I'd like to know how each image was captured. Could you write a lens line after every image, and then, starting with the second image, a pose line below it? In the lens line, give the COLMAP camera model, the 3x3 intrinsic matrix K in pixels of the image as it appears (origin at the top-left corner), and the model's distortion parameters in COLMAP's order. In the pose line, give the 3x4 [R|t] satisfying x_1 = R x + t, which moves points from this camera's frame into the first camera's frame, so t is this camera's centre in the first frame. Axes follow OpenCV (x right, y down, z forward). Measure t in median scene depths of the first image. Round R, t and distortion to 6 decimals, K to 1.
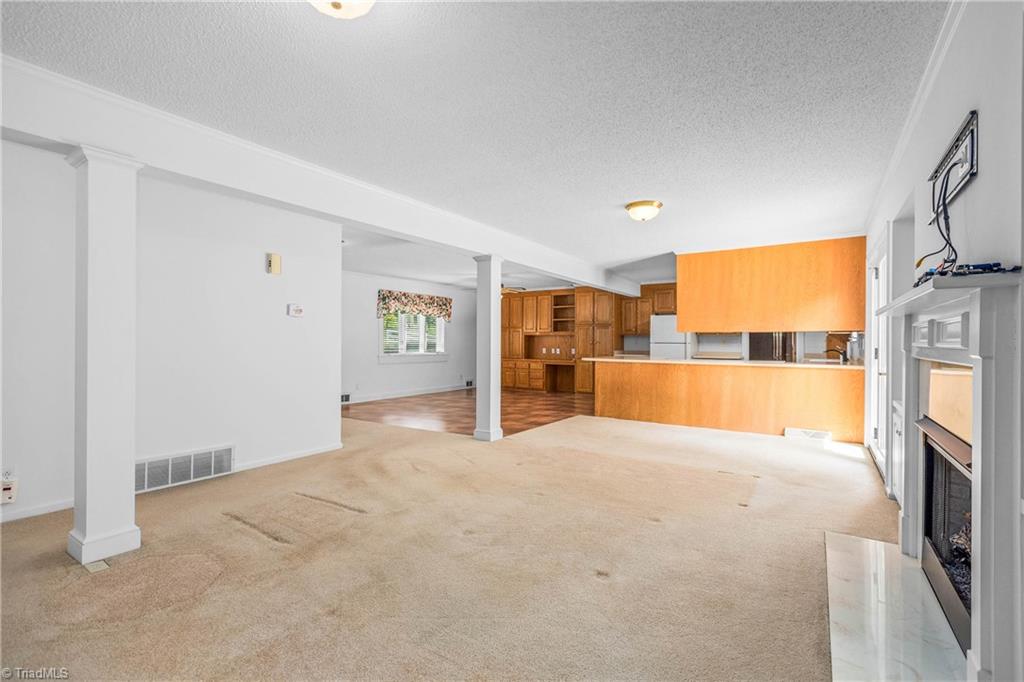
lens RADIAL K [[477.6, 0, 508.2], [0, 477.6, 340.8], [0, 0, 1]] dist [0.014308, -0.003111]
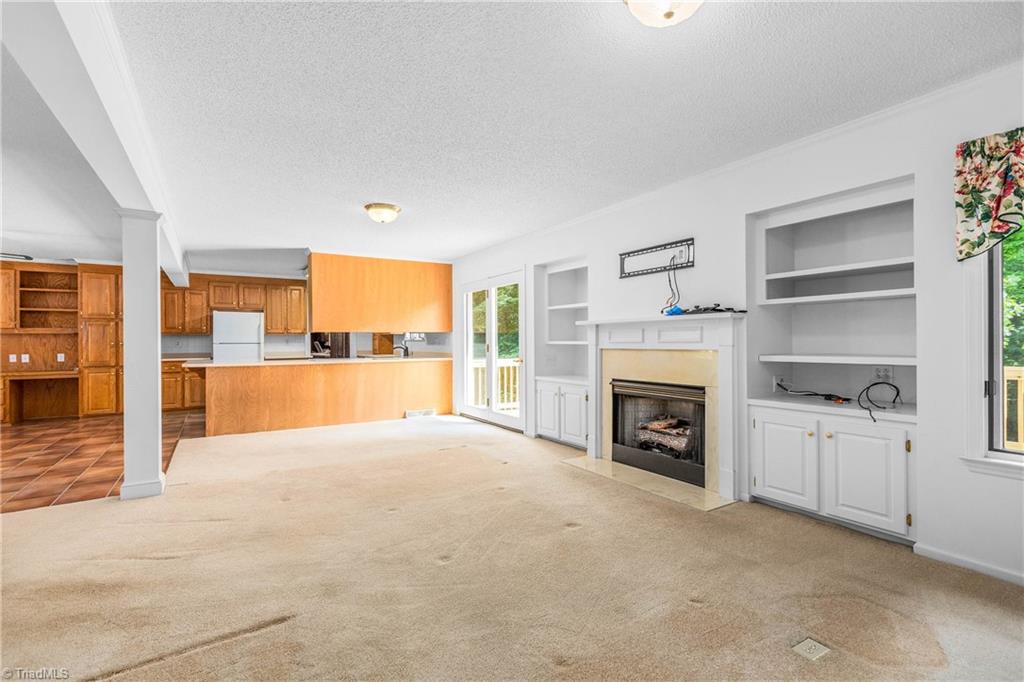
lens RADIAL K [[477.6, 0, 509.5], [0, 477.6, 342.0], [0, 0, 1]] dist [0.014308, -0.003111]
pose [[0.390711, -0.010021, 0.920459, -0.367213], [0.006074, 0.999947, 0.008308, -0.002641], [-0.920493, 0.002345, 0.390751, 0.234852]]
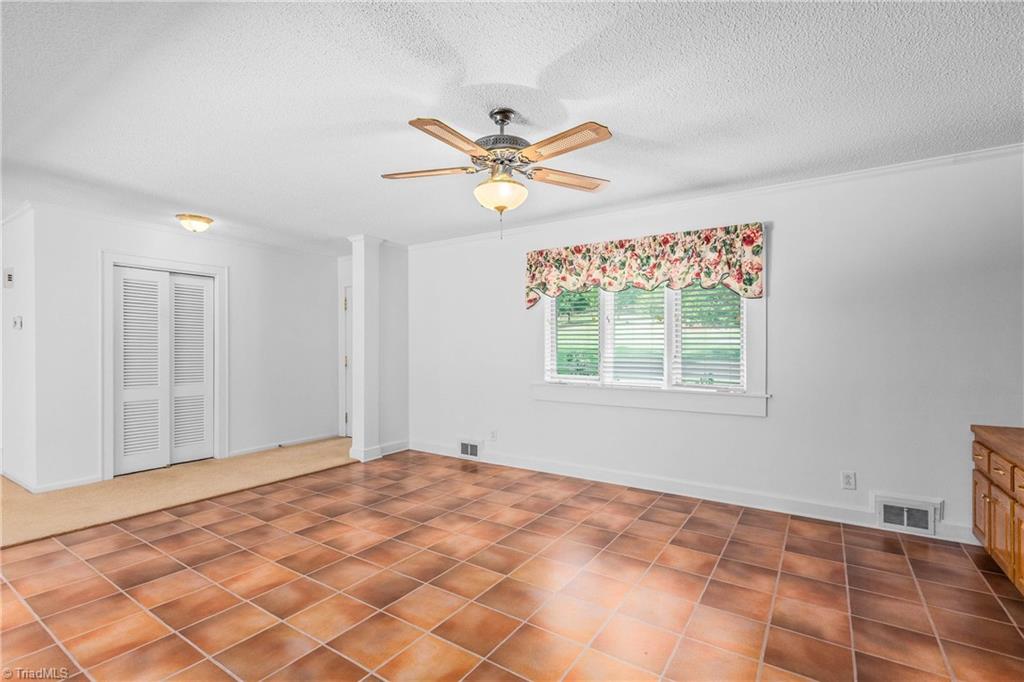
lens RADIAL K [[477.6, 0, 505.8], [0, 477.6, 343.7], [0, 0, 1]] dist [0.014308, -0.003111]
pose [[-0.005040, -0.008502, -0.999951, 0.302041], [0.005118, 0.999951, -0.008528, -0.007750], [0.999974, -0.005160, -0.004996, 1.233769]]
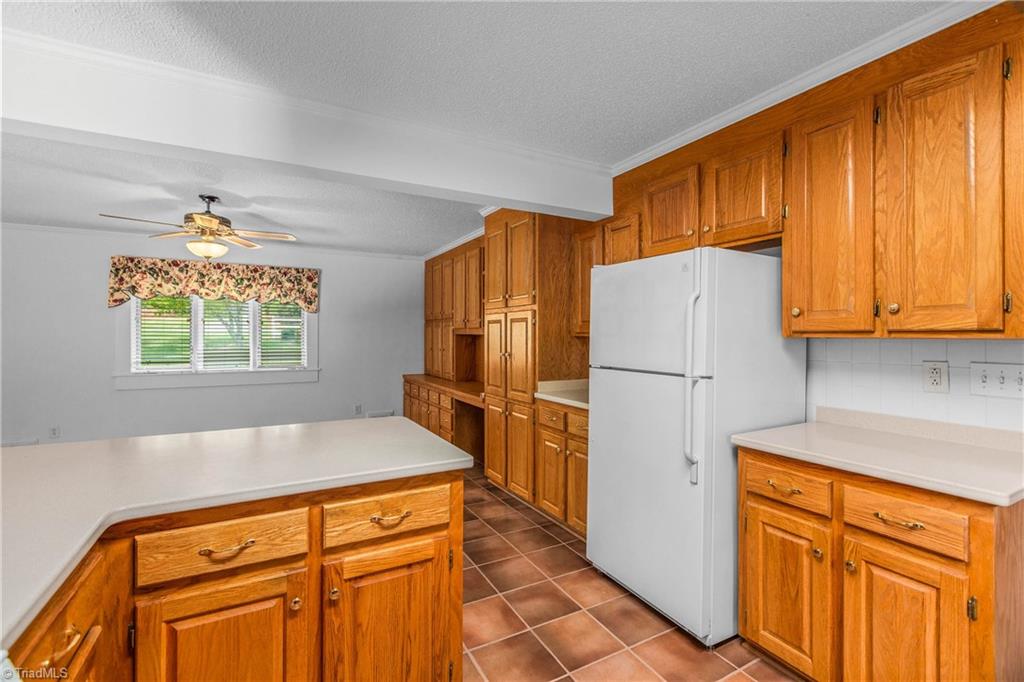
lens RADIAL K [[452.1, 0, 511.5], [0, 452.1, 335.4], [0, 0, 1]] dist [-0.000805, -0.000400]
pose [[0.877319, -0.001675, -0.479904, 0.493626], [0.004308, 0.999981, 0.004385, -0.019439], [0.479888, -0.005915, 0.877310, 0.961431]]
